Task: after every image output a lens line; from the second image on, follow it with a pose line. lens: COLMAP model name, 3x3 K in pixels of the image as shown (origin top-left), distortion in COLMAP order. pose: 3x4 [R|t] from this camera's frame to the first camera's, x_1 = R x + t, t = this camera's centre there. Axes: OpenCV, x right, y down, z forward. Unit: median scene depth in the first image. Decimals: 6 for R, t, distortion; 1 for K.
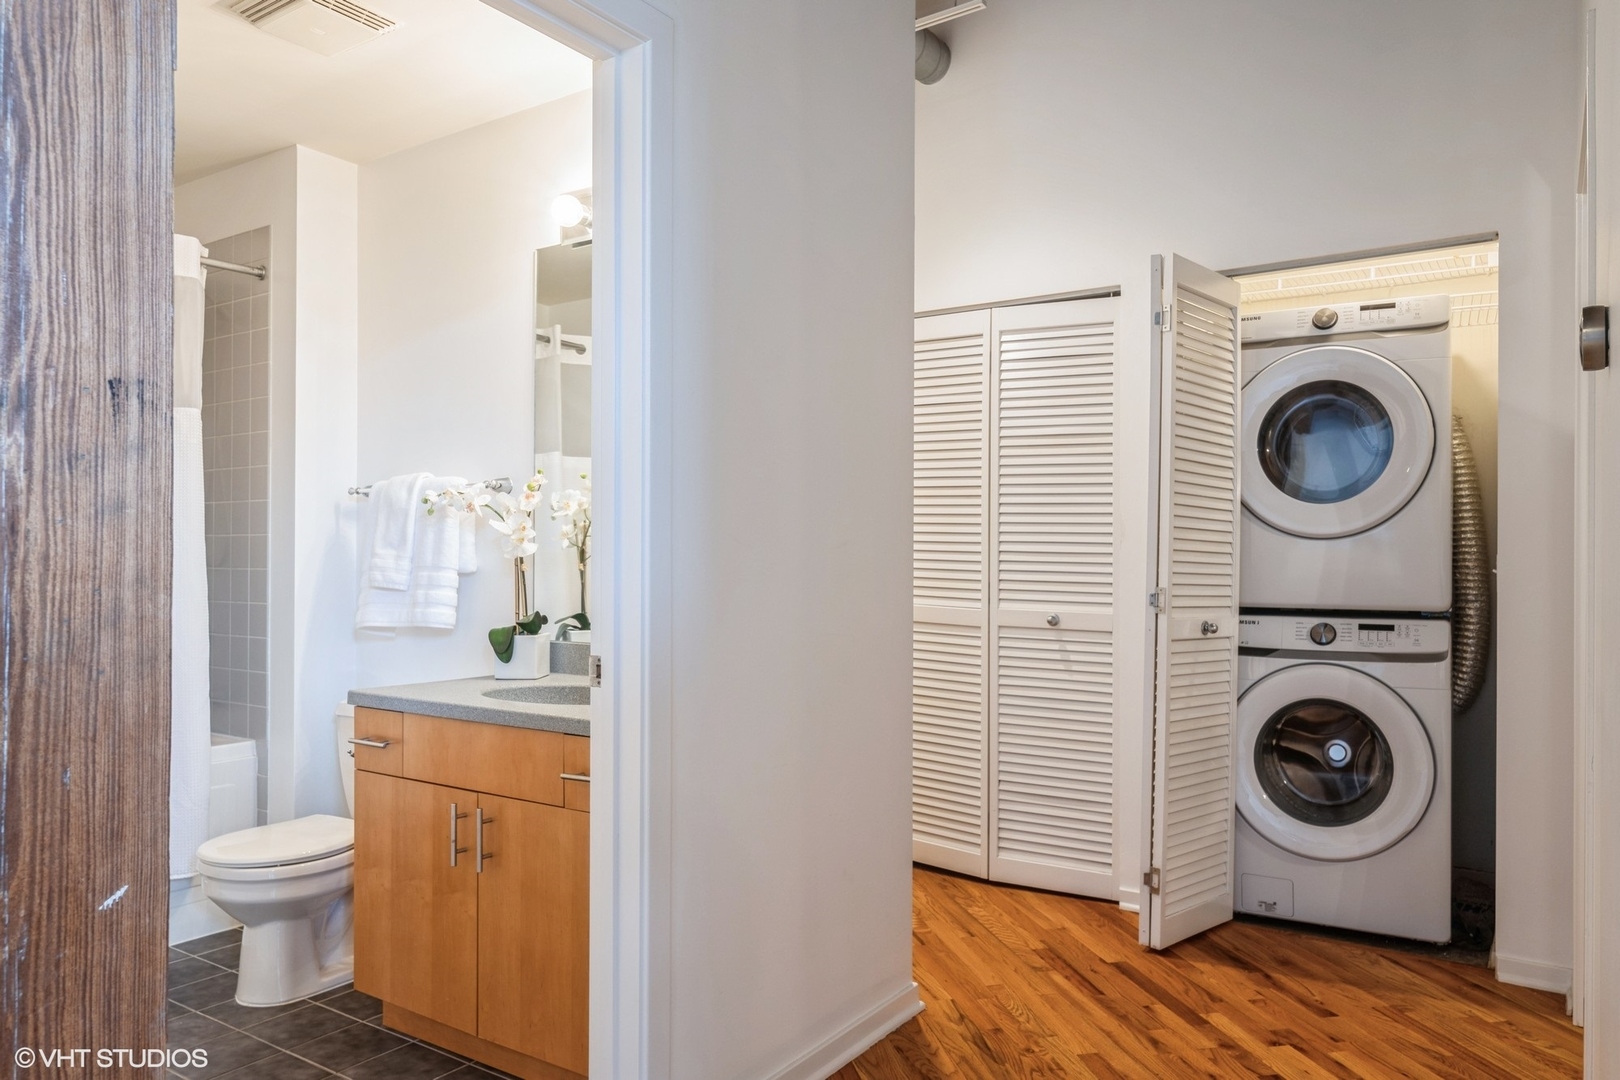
lens RADIAL K [[1161.2, 0, 811.8], [0, 1161.2, 549.5], [0, 0, 1]] dist [0.004111, 0.005954]
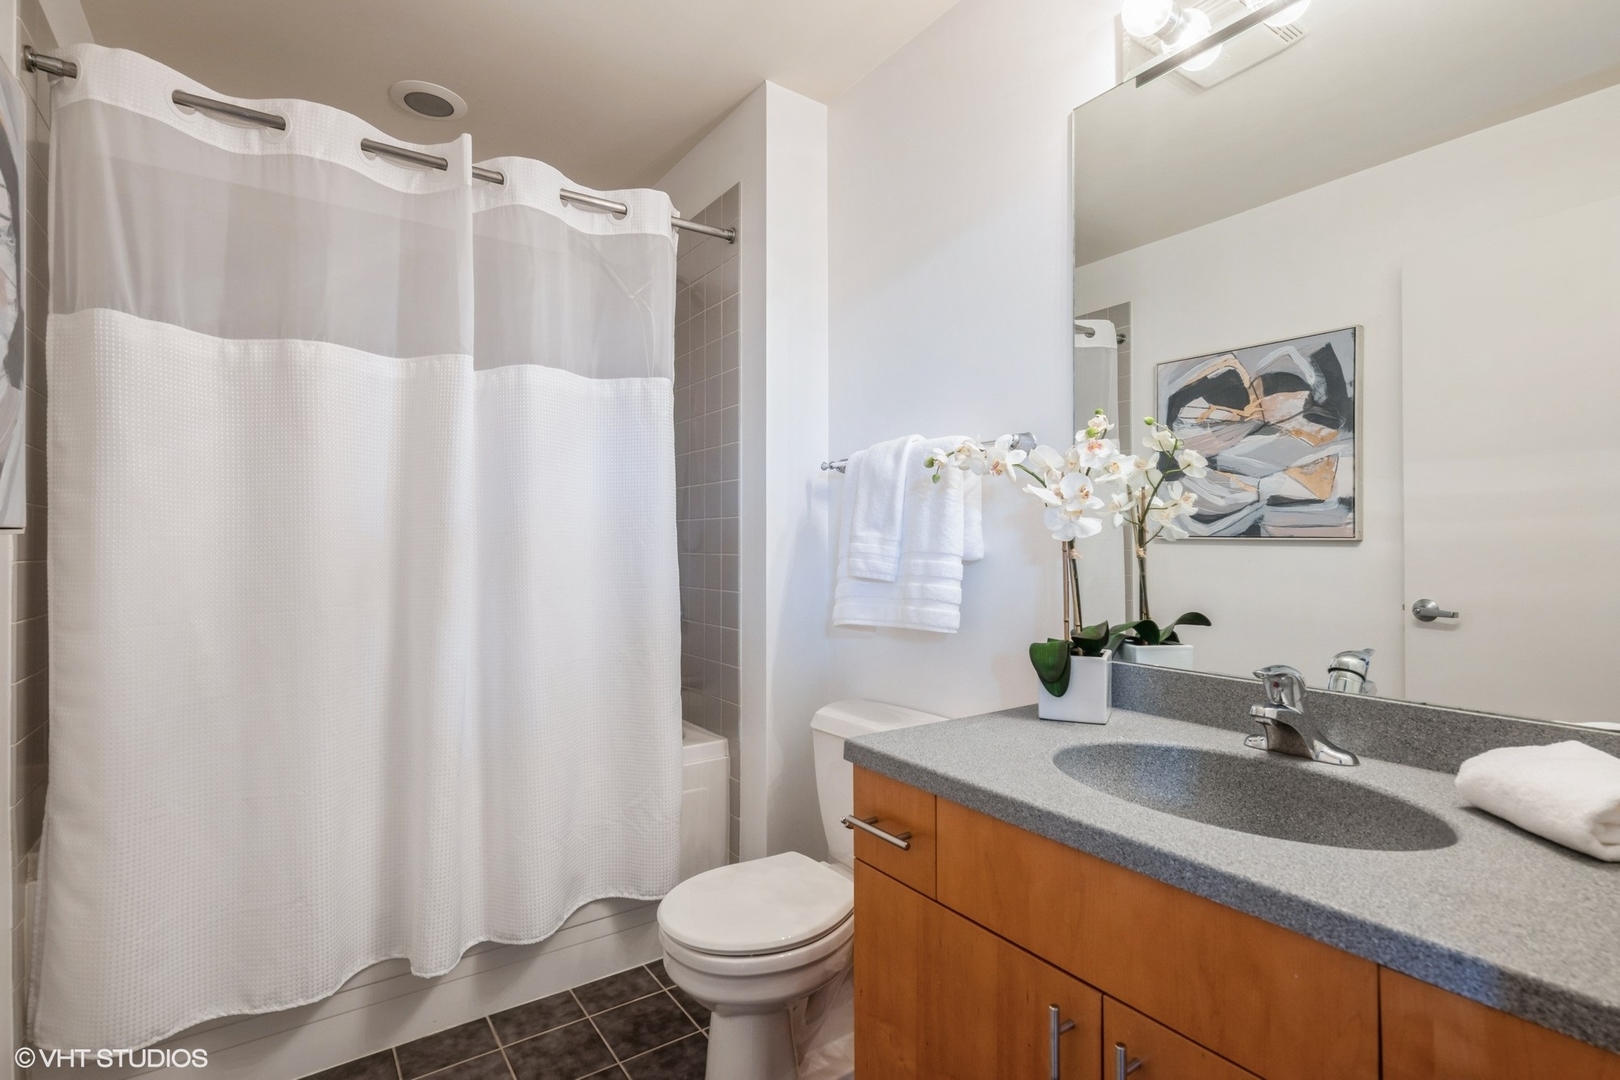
lens RADIAL K [[763.5, 0, 808.2], [0, 763.5, 536.5], [0, 0, 1]] dist [0.000600, 0.000033]
pose [[0.937512, -0.005986, -0.347901, -0.223924], [0.005371, 0.999982, -0.002731, 0.005120], [0.347911, 0.000692, 0.937527, 0.491068]]
